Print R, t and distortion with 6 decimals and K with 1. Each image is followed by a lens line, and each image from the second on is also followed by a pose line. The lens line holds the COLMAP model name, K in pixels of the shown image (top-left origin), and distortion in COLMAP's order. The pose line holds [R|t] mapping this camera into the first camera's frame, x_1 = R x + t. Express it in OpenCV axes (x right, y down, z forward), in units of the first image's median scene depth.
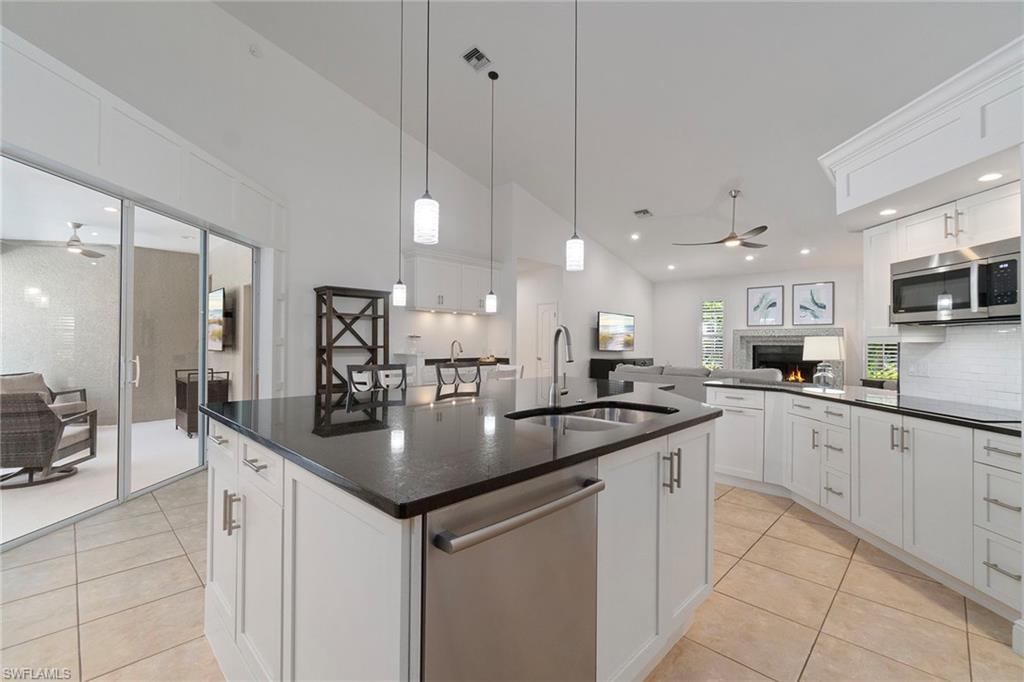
lens RADIAL K [[446.8, 0, 512.8], [0, 446.8, 338.4], [0, 0, 1]] dist [0.000488, 0.000423]
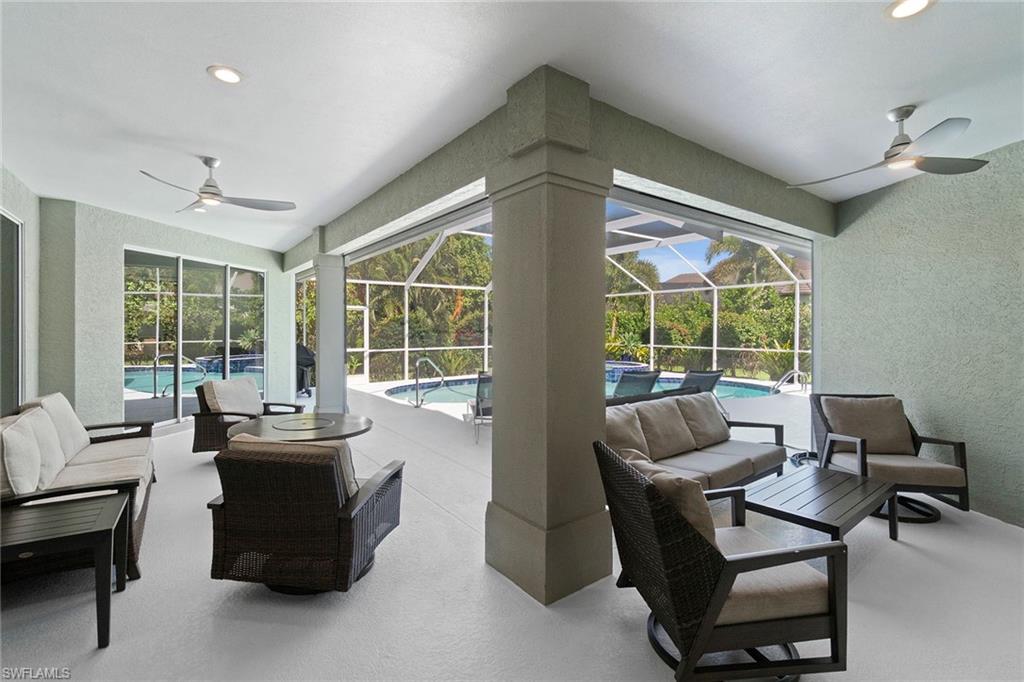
lens RADIAL K [[446.8, 0, 519.8], [0, 446.8, 326.2], [0, 0, 1]] dist [0.000488, 0.000423]
pose [[-0.153126, -0.004936, -0.988194, -0.382854], [0.004712, 0.999973, -0.005725, -0.018001], [0.988195, -0.005533, -0.153099, 0.584507]]
